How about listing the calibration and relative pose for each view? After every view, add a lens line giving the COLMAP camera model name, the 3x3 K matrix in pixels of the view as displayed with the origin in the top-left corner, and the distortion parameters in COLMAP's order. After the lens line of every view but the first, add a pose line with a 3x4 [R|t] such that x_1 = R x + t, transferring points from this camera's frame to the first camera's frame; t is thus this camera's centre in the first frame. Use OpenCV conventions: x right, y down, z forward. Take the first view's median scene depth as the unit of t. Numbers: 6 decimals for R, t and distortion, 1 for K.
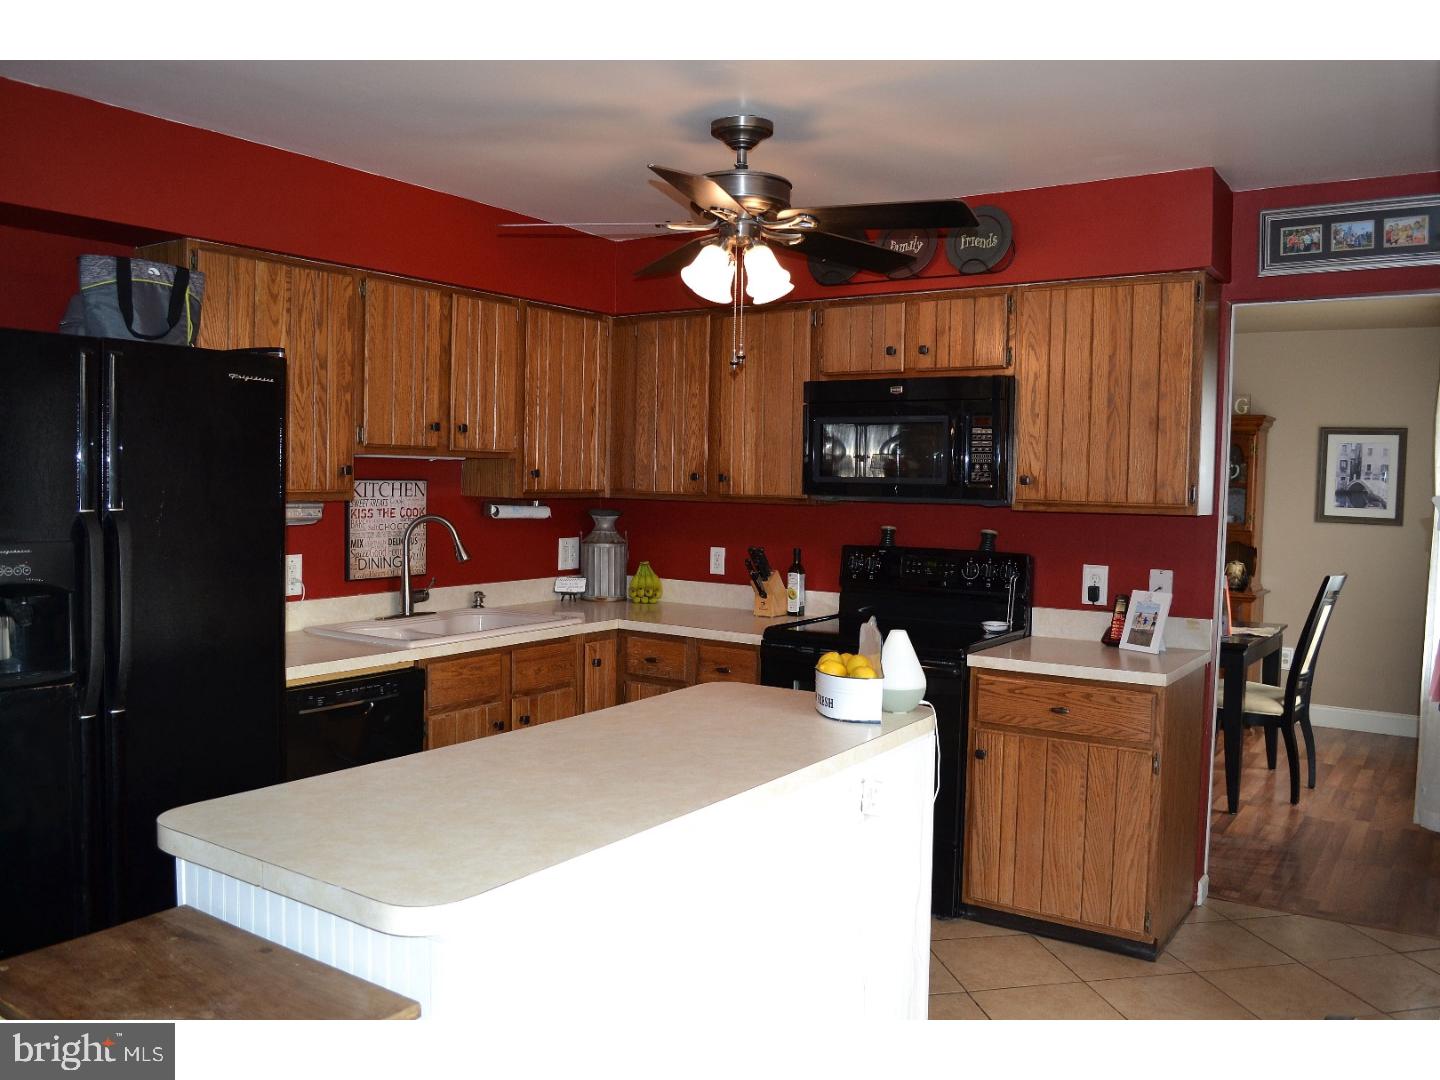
lens RADIAL K [[1162.2, 0, 720.4], [0, 1162.2, 547.7], [0, 0, 1]] dist [-0.061985, 0.001564]
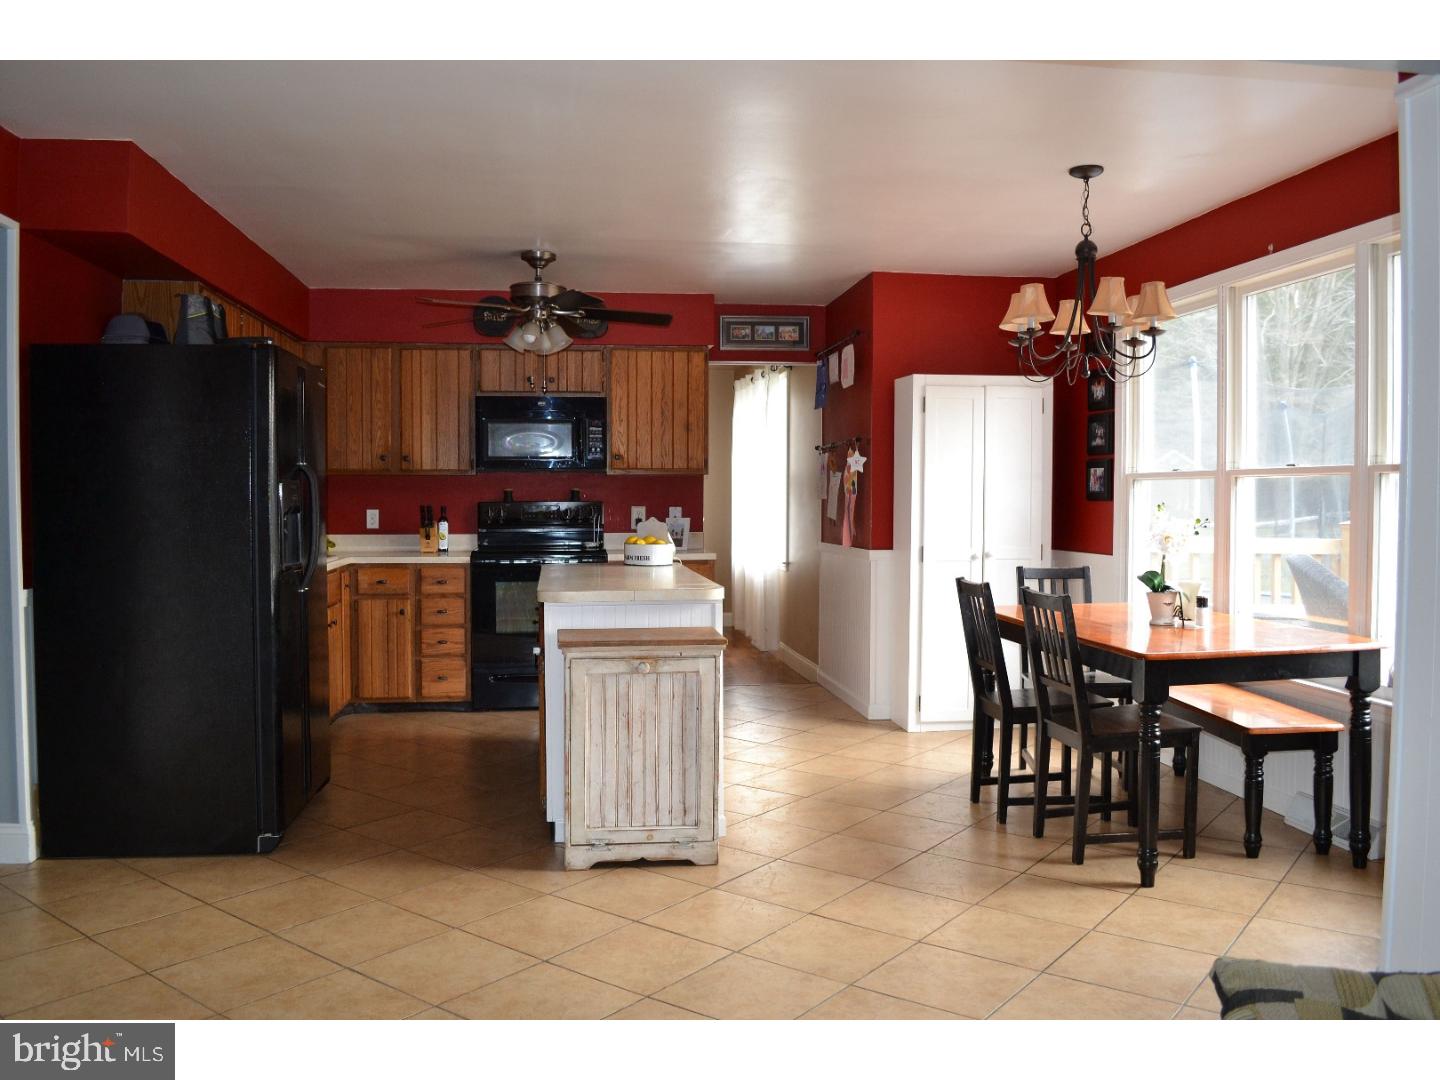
lens RADIAL K [[1162.2, 0, 717.9], [0, 1162.2, 538.8], [0, 0, 1]] dist [-0.061985, 0.001564]
pose [[0.754753, -0.042495, 0.654632, -0.849907], [0.051834, 0.998643, 0.005065, 0.070170], [-0.653959, 0.030110, 0.755931, -0.470059]]
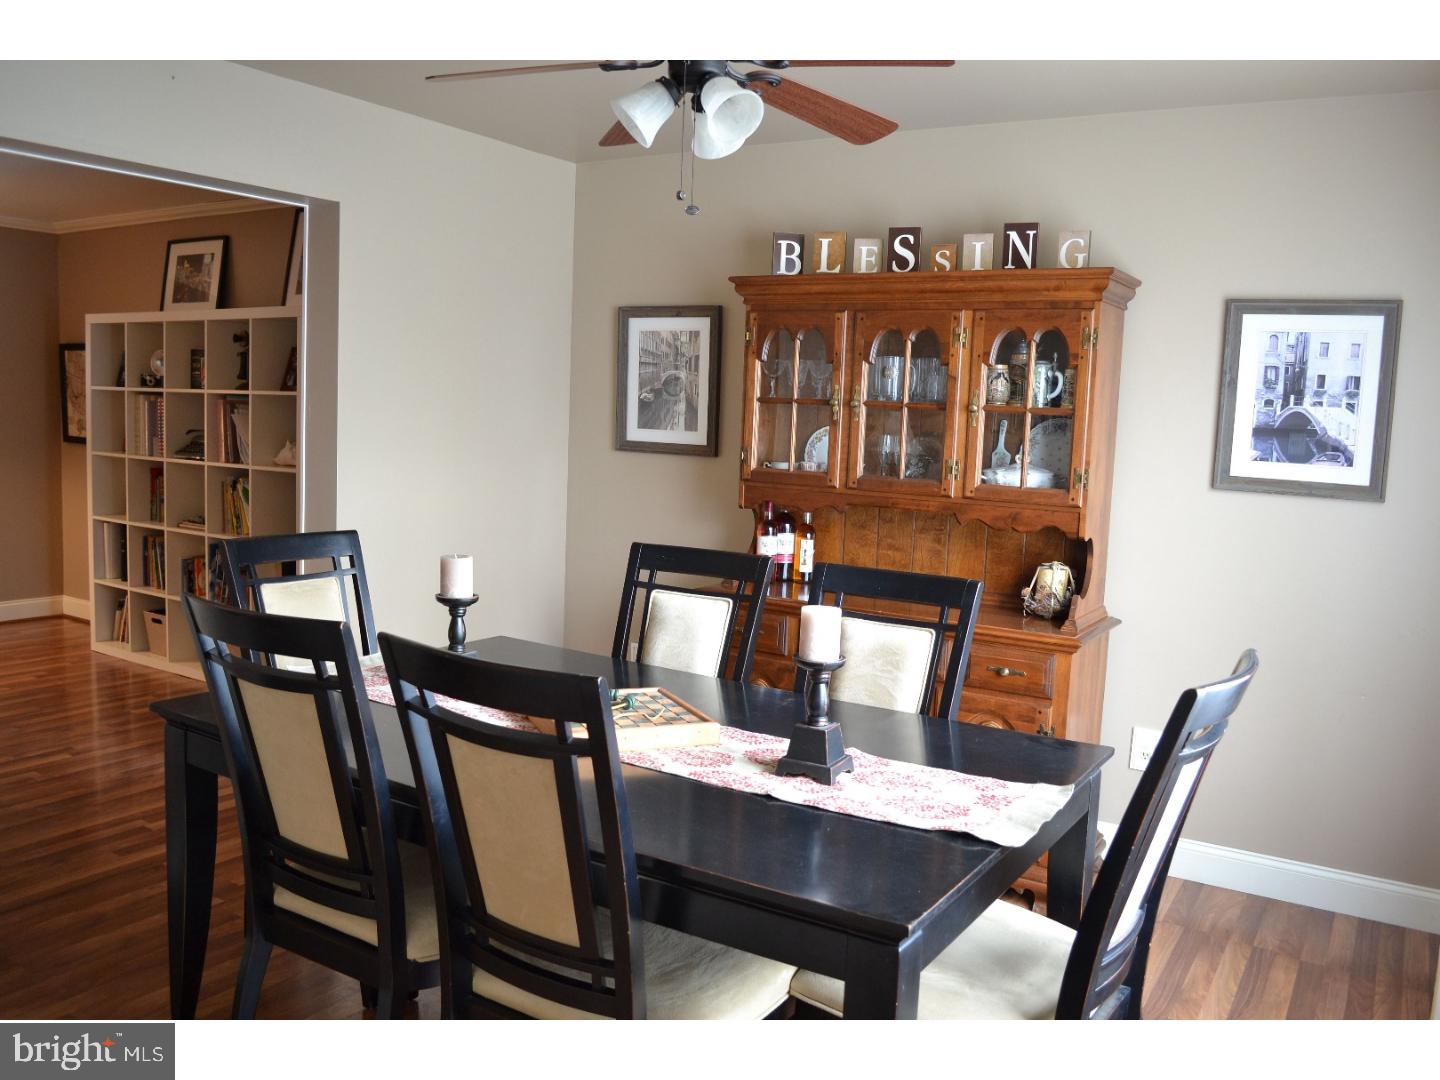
lens RADIAL K [[1162.2, 0, 721.0], [0, 1162.2, 528.6], [0, 0, 1]] dist [-0.061985, 0.001564]
pose [[0.999193, 0.009692, 0.038968, 0.286075], [-0.012047, 0.998086, 0.060657, -0.033101], [-0.038306, -0.061077, 0.997398, 0.504077]]
